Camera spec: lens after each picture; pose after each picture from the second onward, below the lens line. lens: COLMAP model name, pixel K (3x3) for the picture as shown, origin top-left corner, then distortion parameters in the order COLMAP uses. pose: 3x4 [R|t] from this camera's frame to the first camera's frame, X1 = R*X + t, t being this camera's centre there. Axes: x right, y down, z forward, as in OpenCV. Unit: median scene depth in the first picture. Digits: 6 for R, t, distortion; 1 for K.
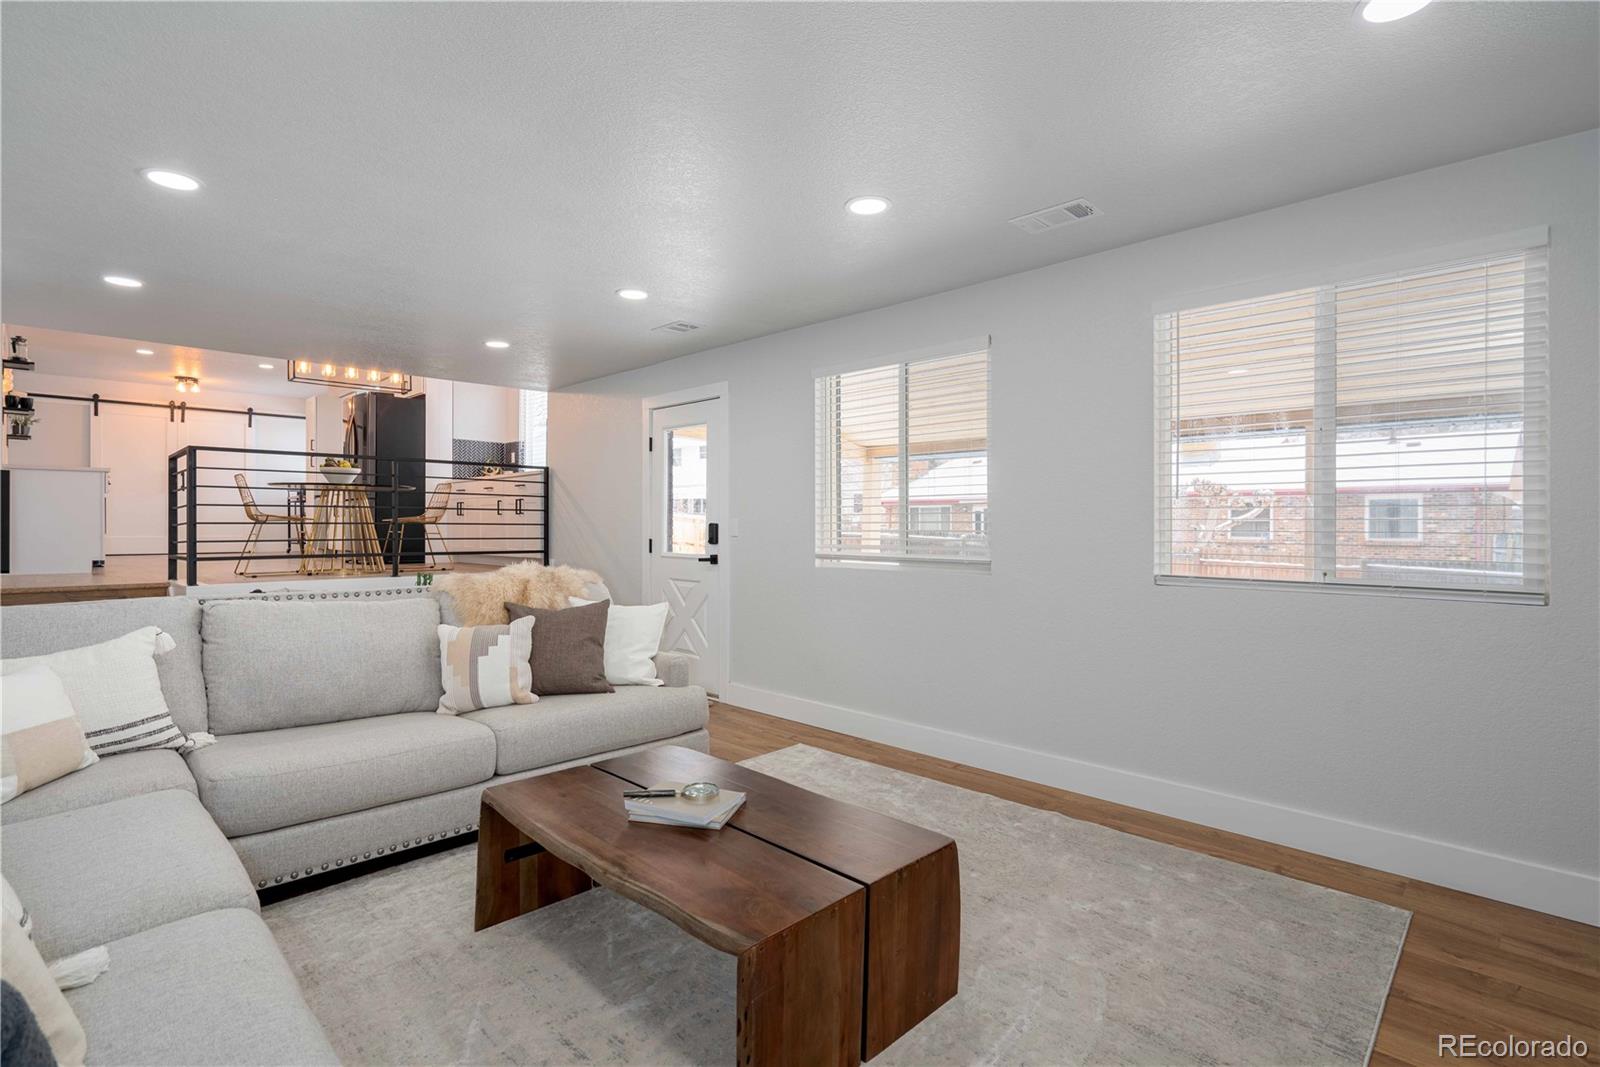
lens RADIAL K [[774.0, 0, 800.0], [0, 774.0, 533.5], [0, 0, 1]] dist [-0.001173, -0.000166]
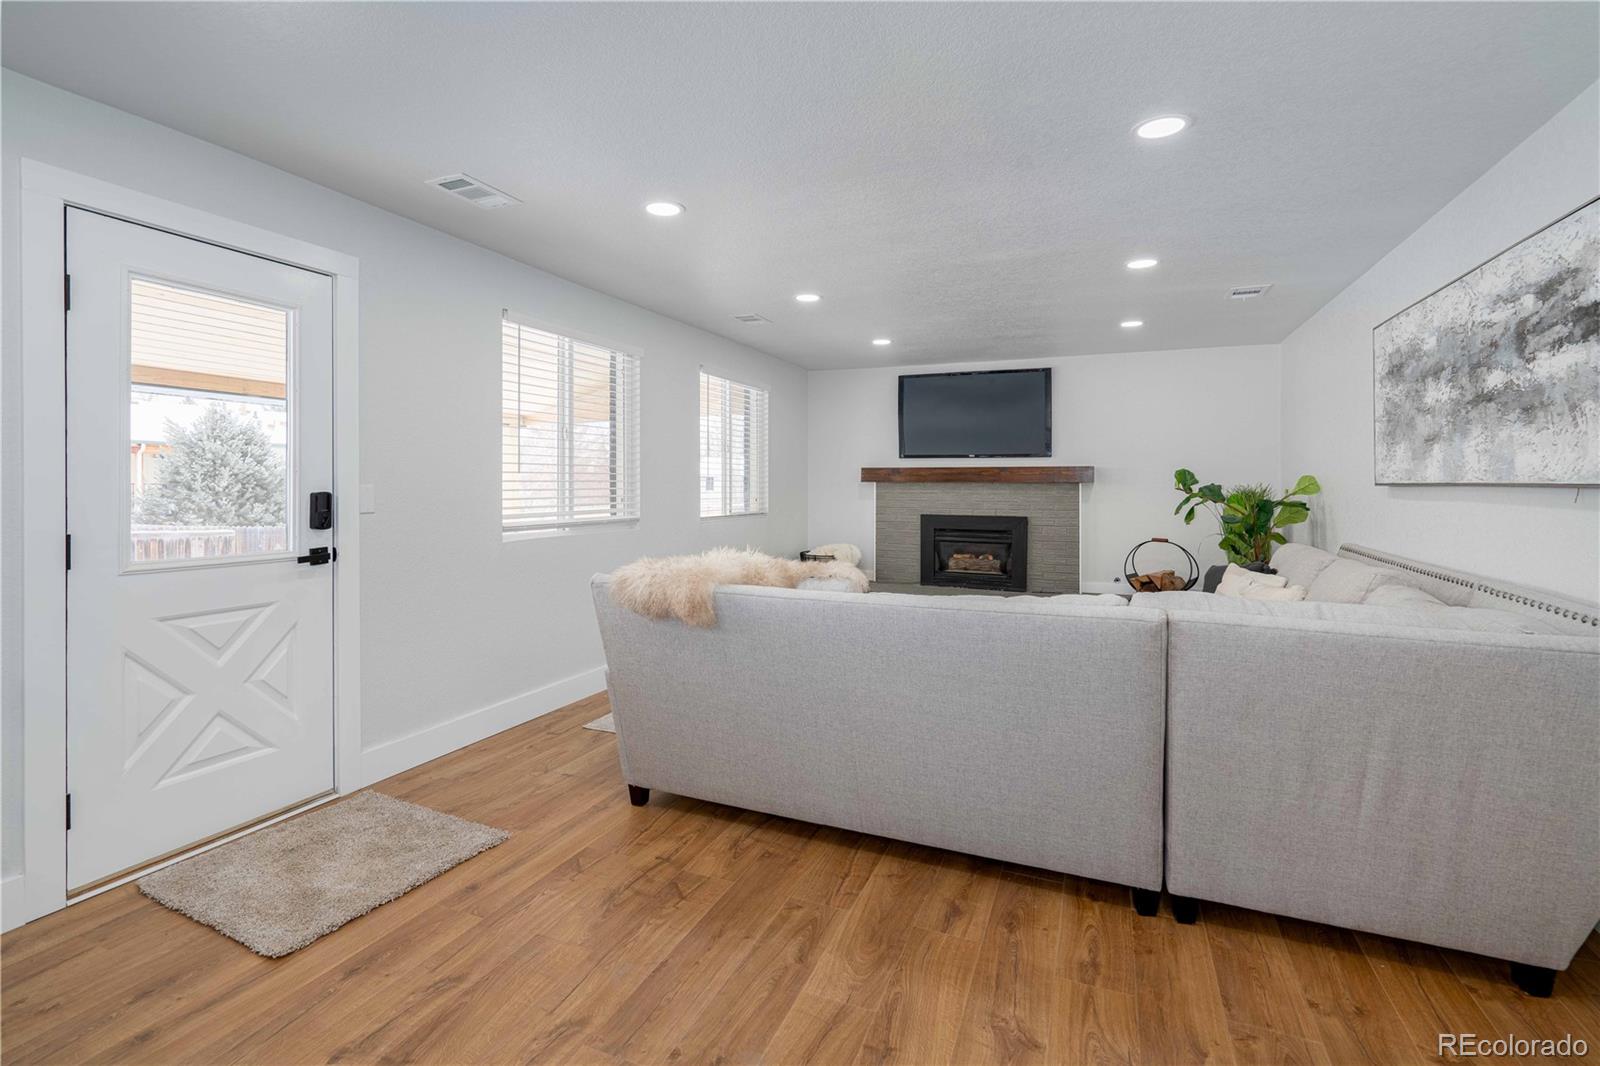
lens RADIAL K [[744.2, 0, 799.5], [0, 744.2, 494.8], [0, 0, 1]] dist [-0.001906, -0.000015]
pose [[-0.380107, -0.012657, 0.924856, -0.819733], [0.012761, 0.999739, 0.018926, -0.018835], [-0.924855, 0.018996, -0.379846, 0.968606]]
